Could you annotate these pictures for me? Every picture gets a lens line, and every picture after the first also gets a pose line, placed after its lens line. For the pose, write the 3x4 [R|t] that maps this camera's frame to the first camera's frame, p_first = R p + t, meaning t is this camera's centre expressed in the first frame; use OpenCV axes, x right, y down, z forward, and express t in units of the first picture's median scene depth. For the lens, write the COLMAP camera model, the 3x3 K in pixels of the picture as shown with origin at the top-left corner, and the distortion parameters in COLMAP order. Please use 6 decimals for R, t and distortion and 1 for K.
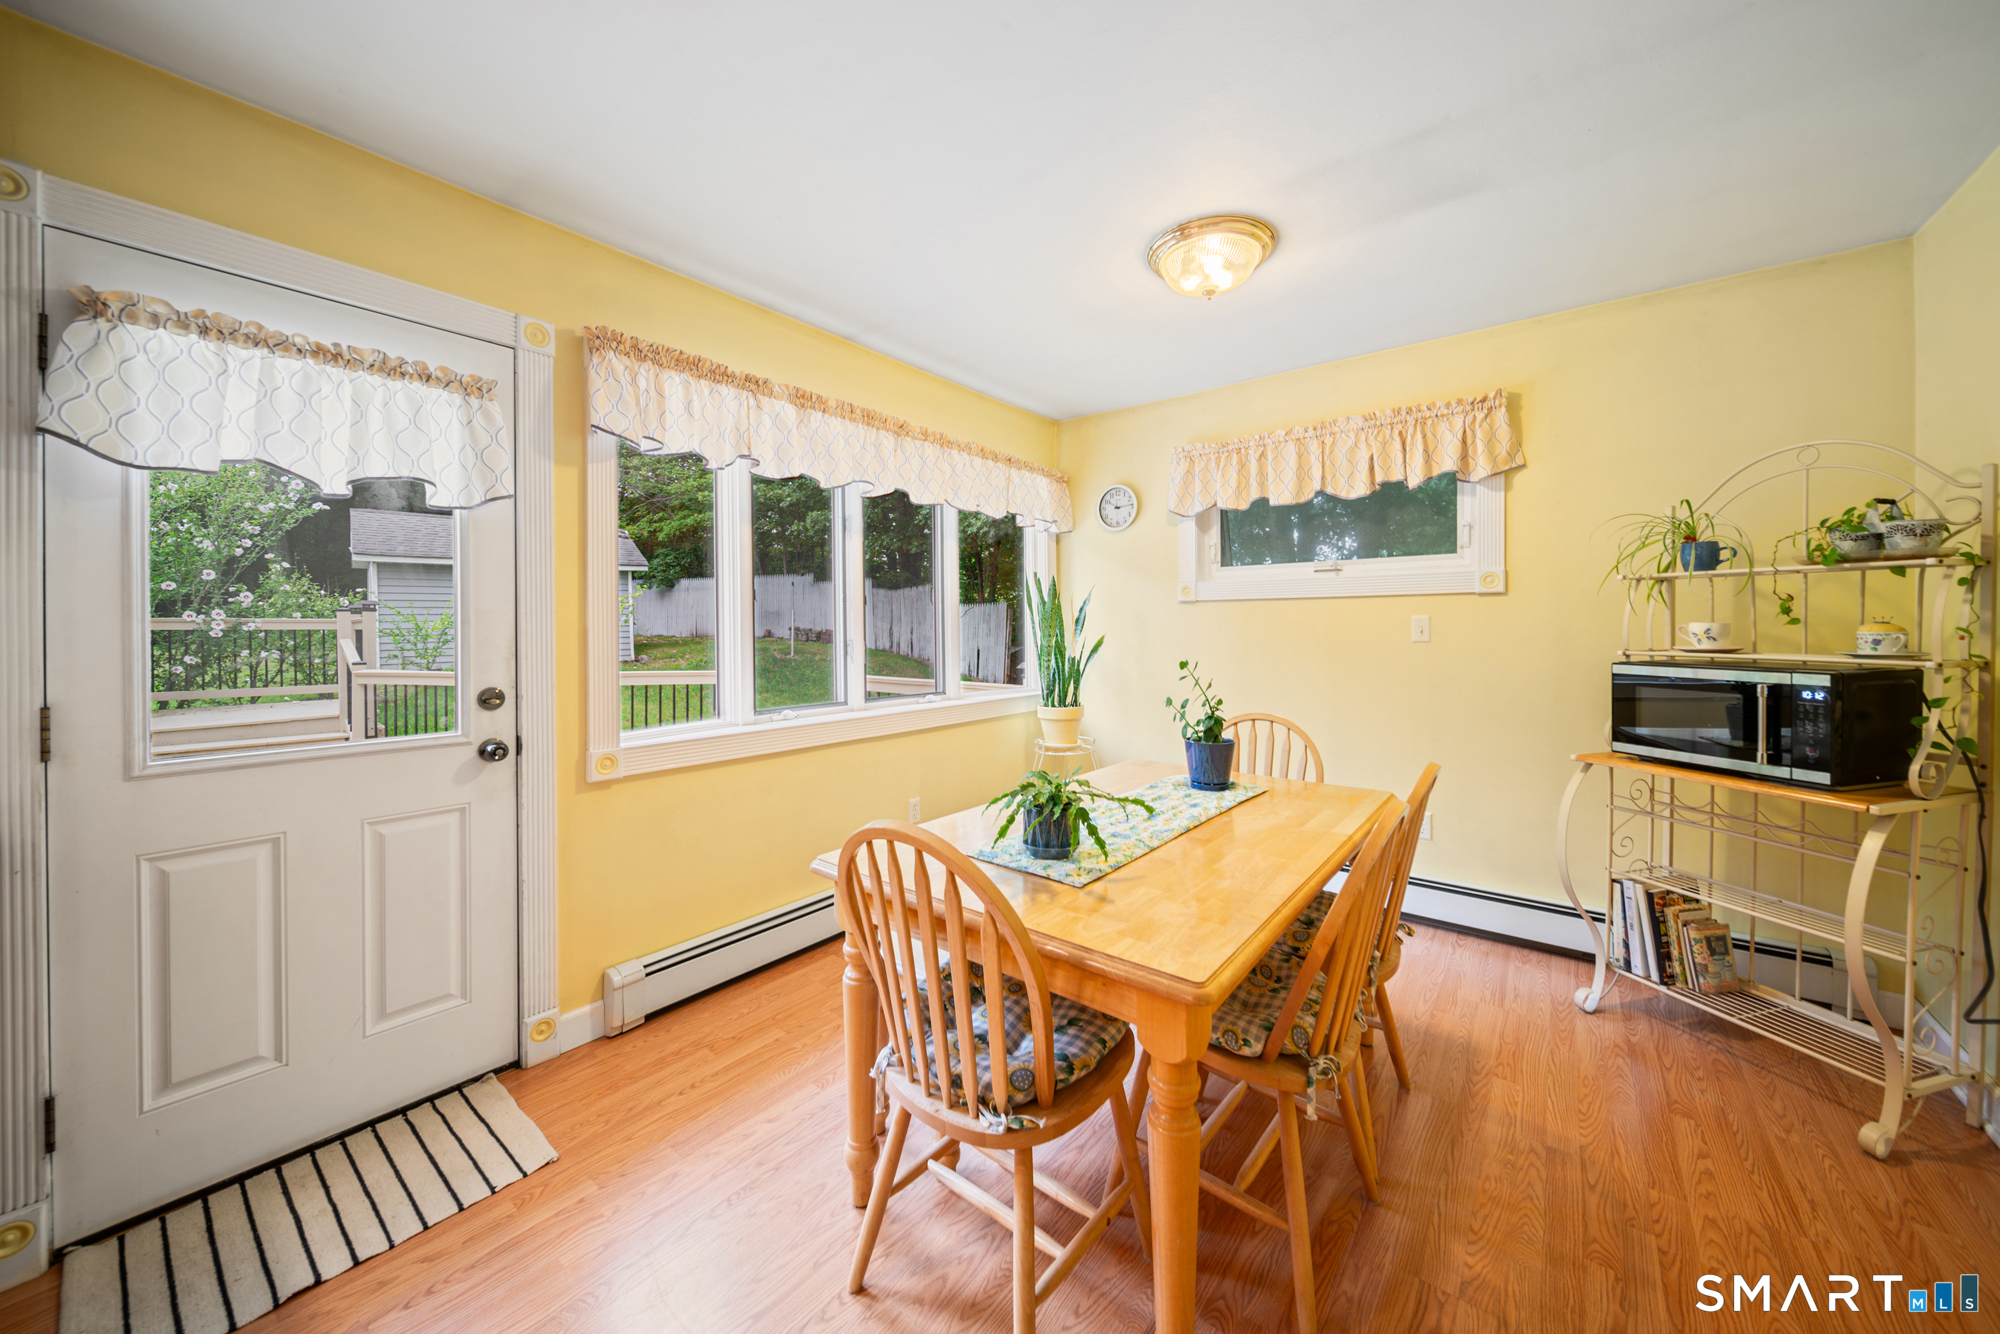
lens RADIAL K [[715.7, 0, 1004.8], [0, 715.7, 630.5], [0, 0, 1]] dist [-0.000955, -0.000053]
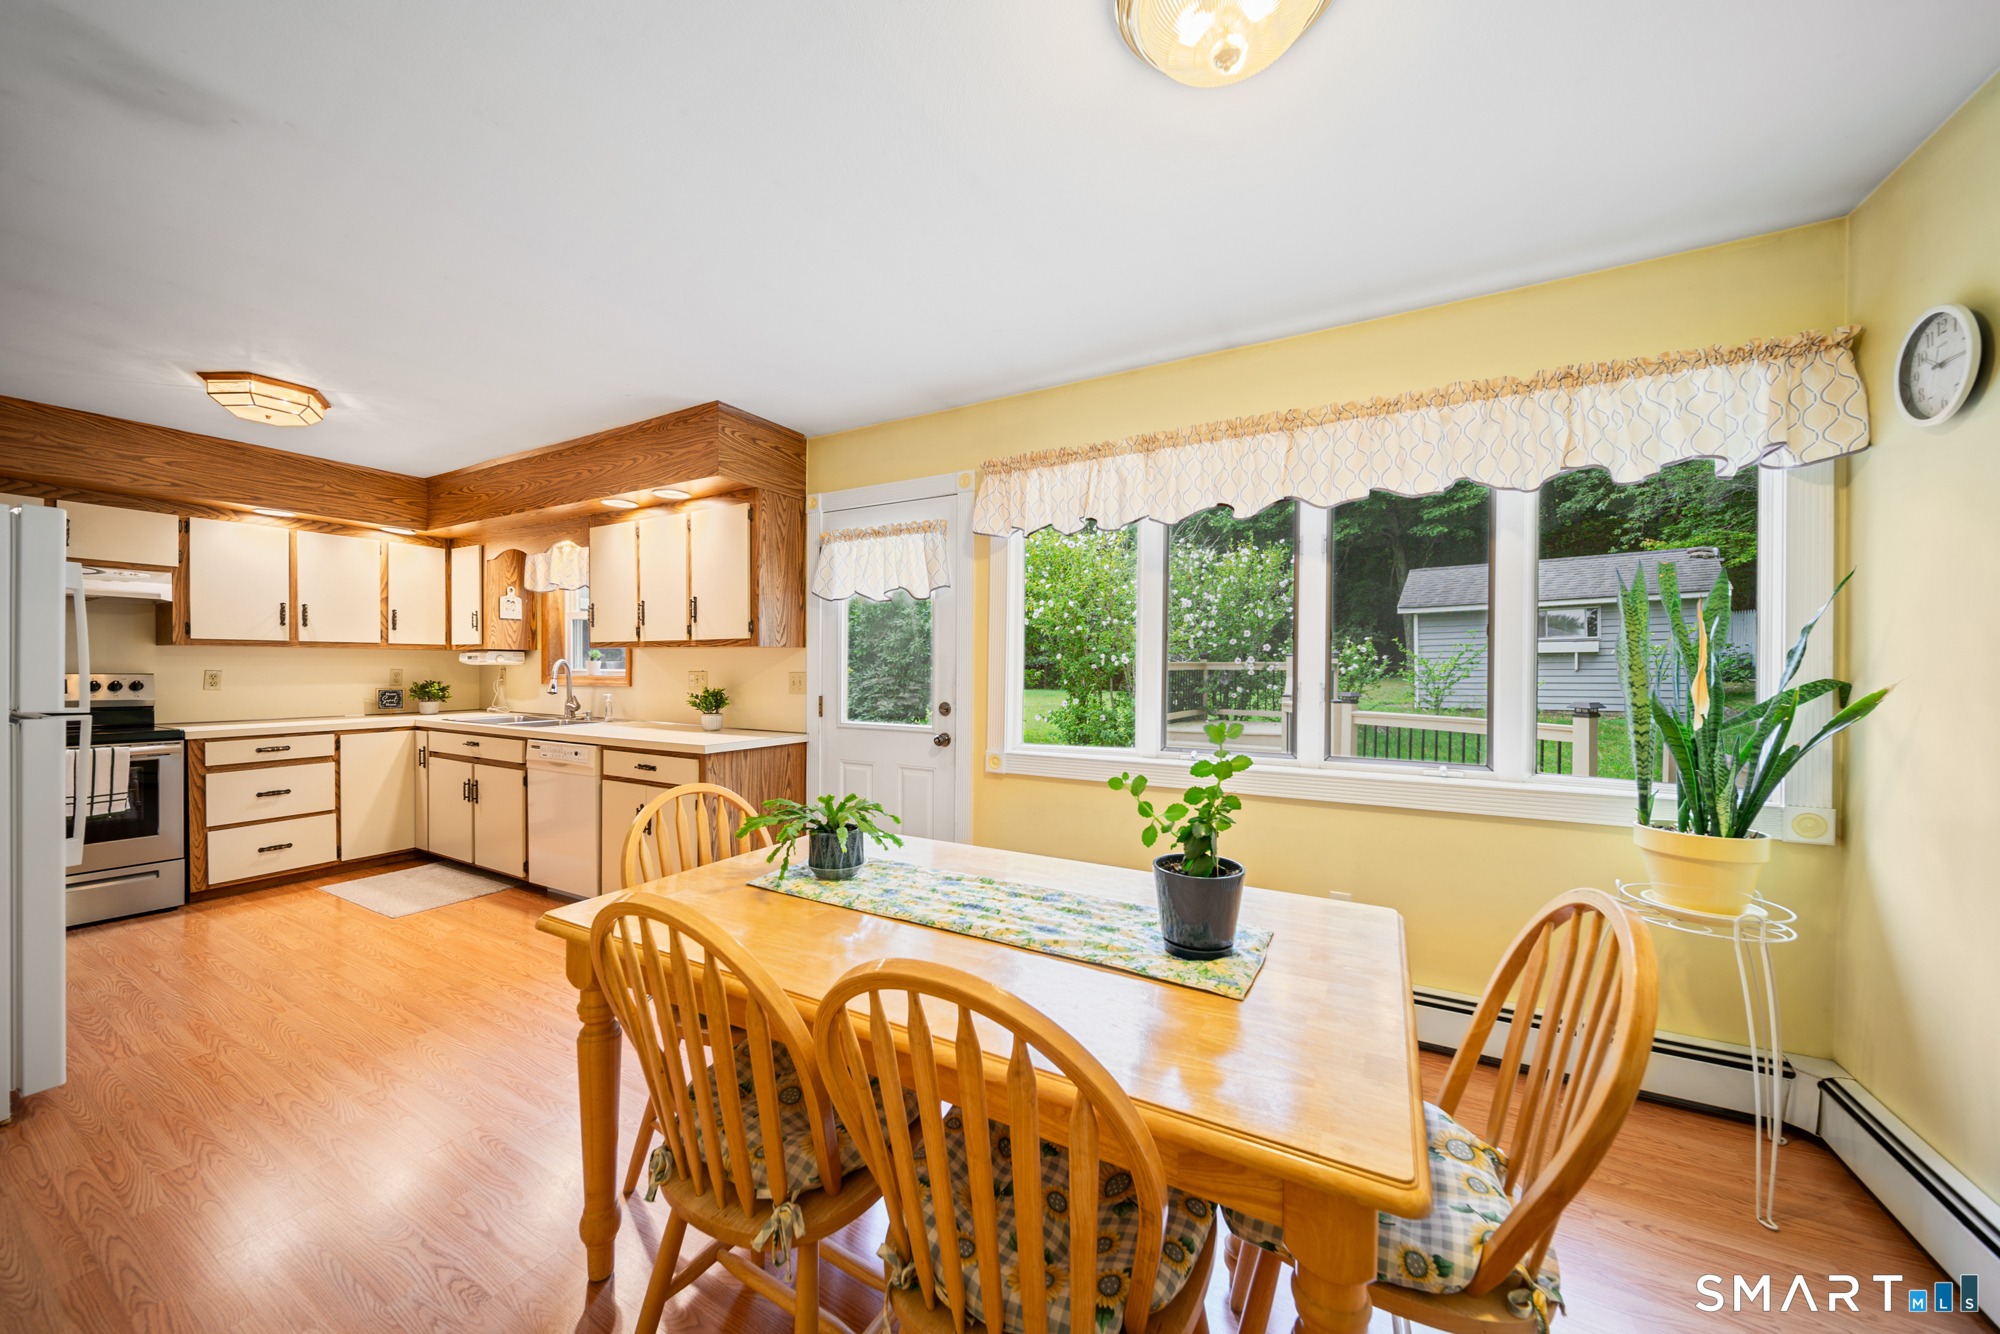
lens RADIAL K [[703.7, 0, 1000.0], [0, 703.7, 667.0], [0, 0, 1]] dist [-0.001011, -0.000069]
pose [[0.160065, -0.001922, -0.987105, 0.688074], [-0.006516, 0.999974, -0.003003, 0.001244], [0.987085, 0.006913, 0.160048, 0.642260]]
